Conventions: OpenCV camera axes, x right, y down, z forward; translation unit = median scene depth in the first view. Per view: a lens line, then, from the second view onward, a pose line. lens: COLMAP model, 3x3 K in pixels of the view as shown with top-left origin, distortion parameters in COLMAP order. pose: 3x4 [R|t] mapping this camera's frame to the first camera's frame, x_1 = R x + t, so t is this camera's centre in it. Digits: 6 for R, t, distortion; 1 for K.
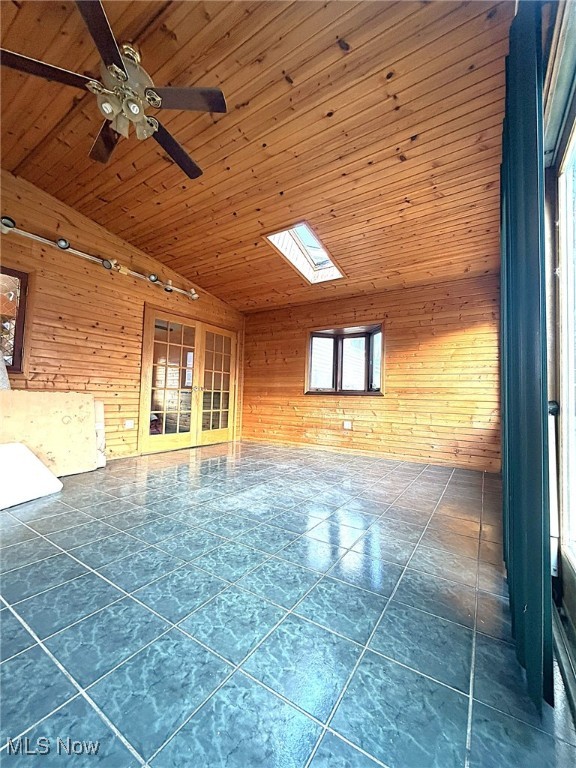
lens RADIAL K [[308.2, 0, 286.8], [0, 308.2, 381.1], [0, 0, 1]] dist [0.000518, -0.000072]
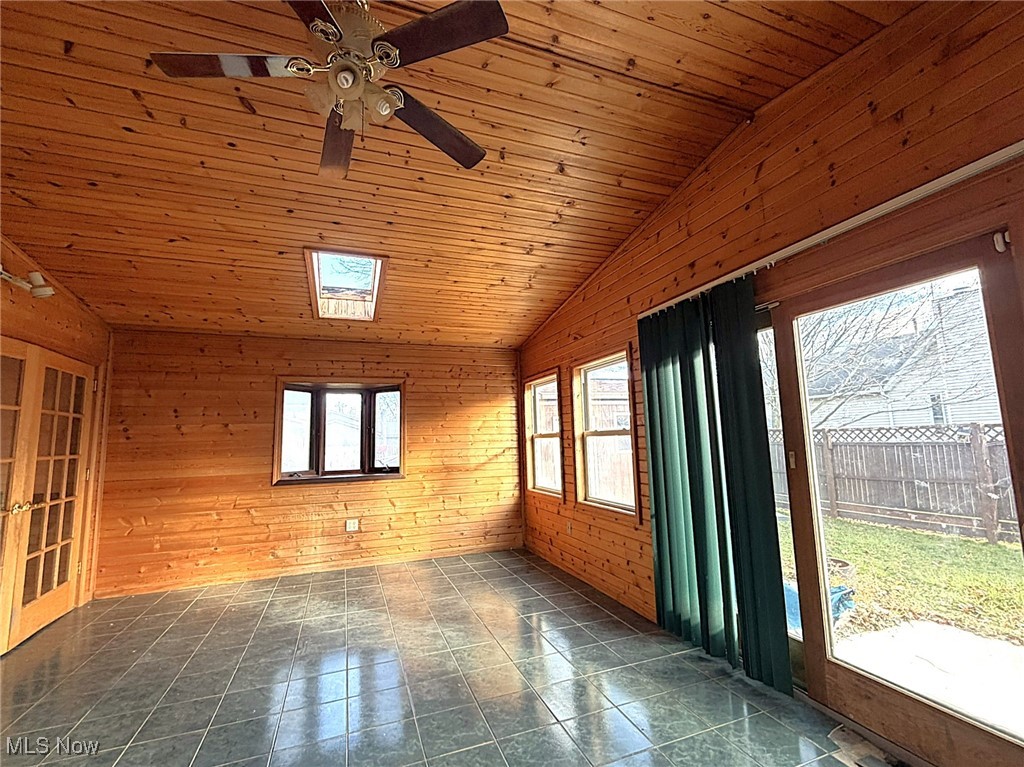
lens RADIAL K [[443.4, 0, 512.0], [0, 443.4, 383.5], [0, 0, 1]] dist [0.000957, 0.000011]
pose [[0.592366, 0.056799, 0.803664, -0.401947], [-0.000017, 0.997513, -0.070487, -0.102302], [-0.805669, 0.041741, 0.590894, 0.109878]]
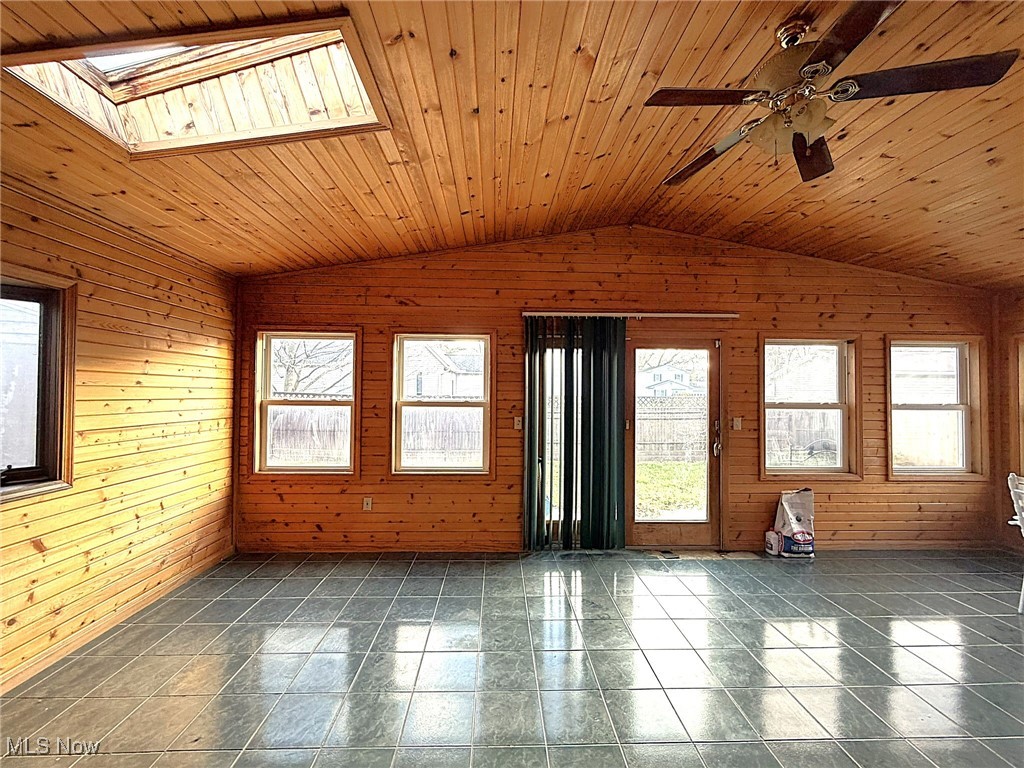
lens RADIAL K [[410.4, 0, 508.6], [0, 410.4, 386.8], [0, 0, 1]] dist [0.001929, 0.000069]
pose [[-0.575640, -0.022215, 0.817401, -0.368890], [-0.072483, 0.997082, -0.023947, -0.093276], [-0.814484, -0.073033, -0.575571, 0.801545]]
